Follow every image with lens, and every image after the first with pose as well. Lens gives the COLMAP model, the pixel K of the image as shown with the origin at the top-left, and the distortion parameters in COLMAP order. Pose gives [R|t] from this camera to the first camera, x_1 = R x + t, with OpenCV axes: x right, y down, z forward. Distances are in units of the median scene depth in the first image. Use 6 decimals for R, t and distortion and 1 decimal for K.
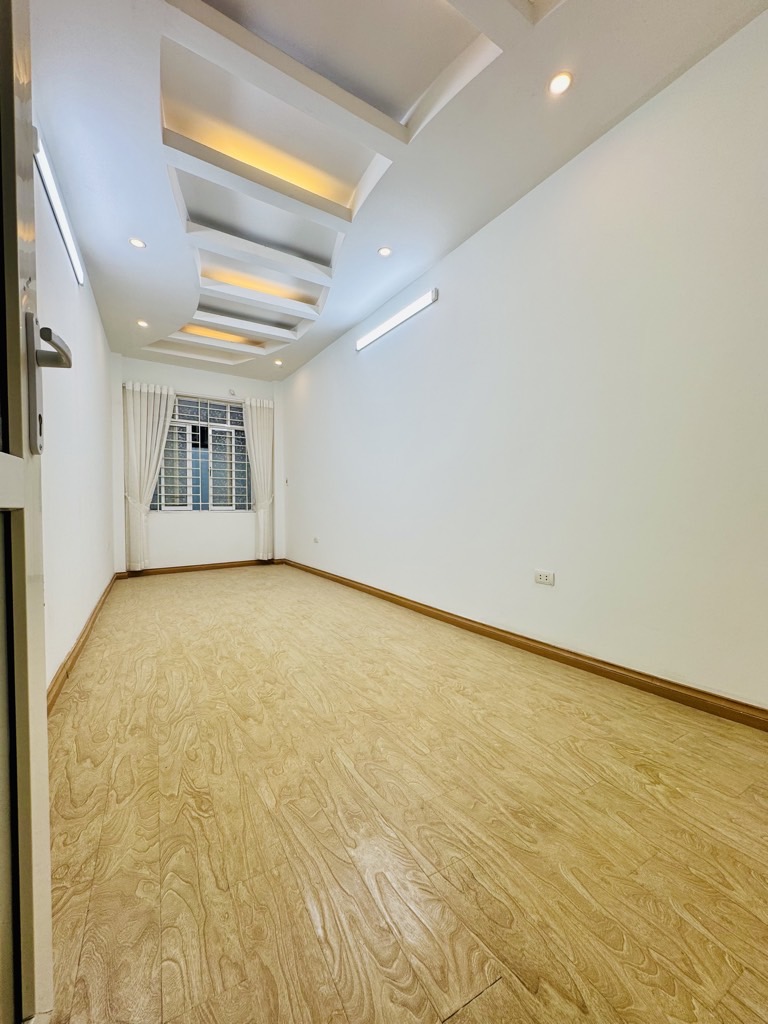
lens RADIAL K [[412.0, 0, 397.0], [0, 412.0, 502.8], [0, 0, 1]] dist [-0.002815, 0.001165]
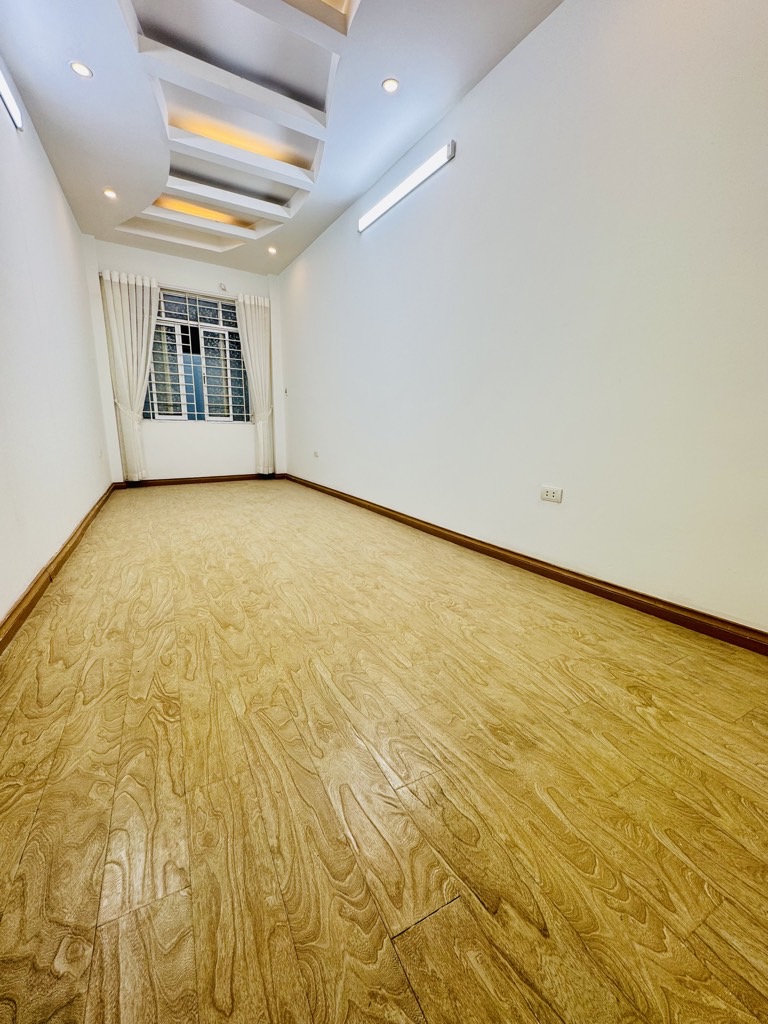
lens RADIAL K [[412.0, 0, 403.6], [0, 412.0, 510.8], [0, 0, 1]] dist [-0.002815, 0.001165]
pose [[0.999554, 0.029083, -0.006849, 0.063457], [-0.027054, 0.978257, 0.205626, 0.065875], [0.012680, -0.205349, 0.978607, 0.156826]]
